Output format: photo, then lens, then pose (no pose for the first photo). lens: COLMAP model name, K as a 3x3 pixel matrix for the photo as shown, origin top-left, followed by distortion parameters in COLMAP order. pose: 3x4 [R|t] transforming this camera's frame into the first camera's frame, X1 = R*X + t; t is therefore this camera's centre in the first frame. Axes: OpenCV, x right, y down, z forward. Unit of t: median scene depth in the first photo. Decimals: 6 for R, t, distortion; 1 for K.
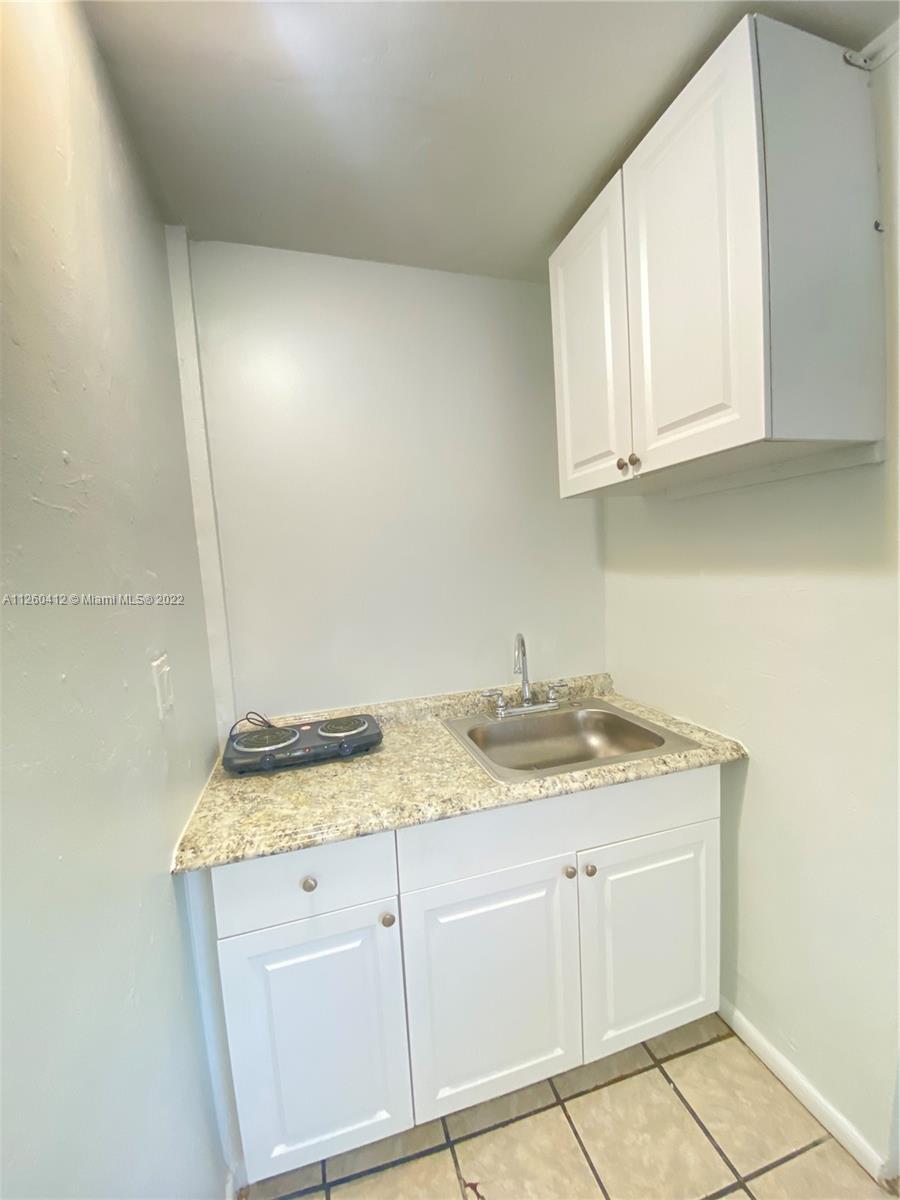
lens RADIAL K [[481.9, 0, 477.3], [0, 481.9, 600.3], [0, 0, 1]] dist [-0.000728, -0.000087]
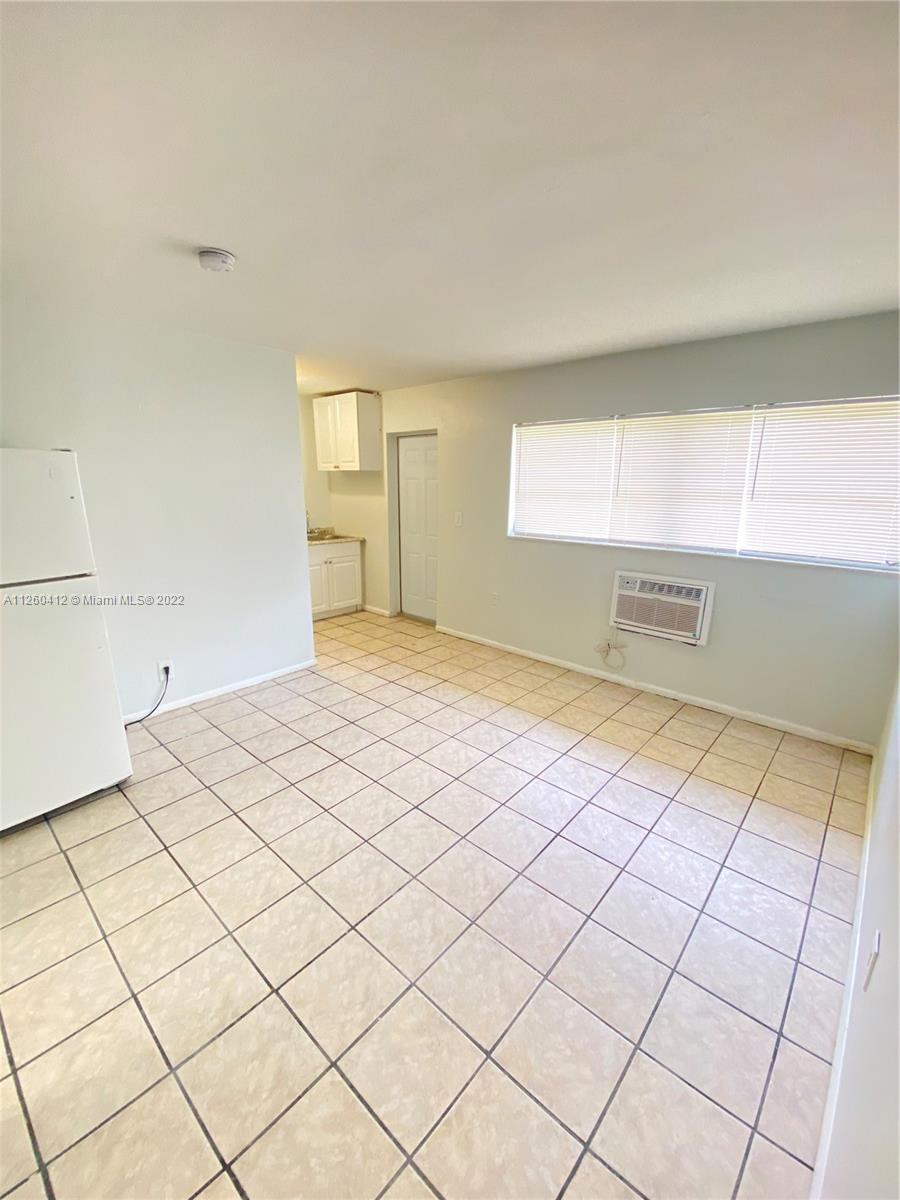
lens RADIAL K [[486.6, 0, 450.0], [0, 486.6, 600.0], [0, 0, 1]] dist [0.036726, -0.026993]
pose [[0.862502, -0.063153, 0.502098, -0.994126], [-0.011640, 0.989444, 0.144446, 0.229724], [-0.505920, -0.130429, 0.852662, -3.127573]]
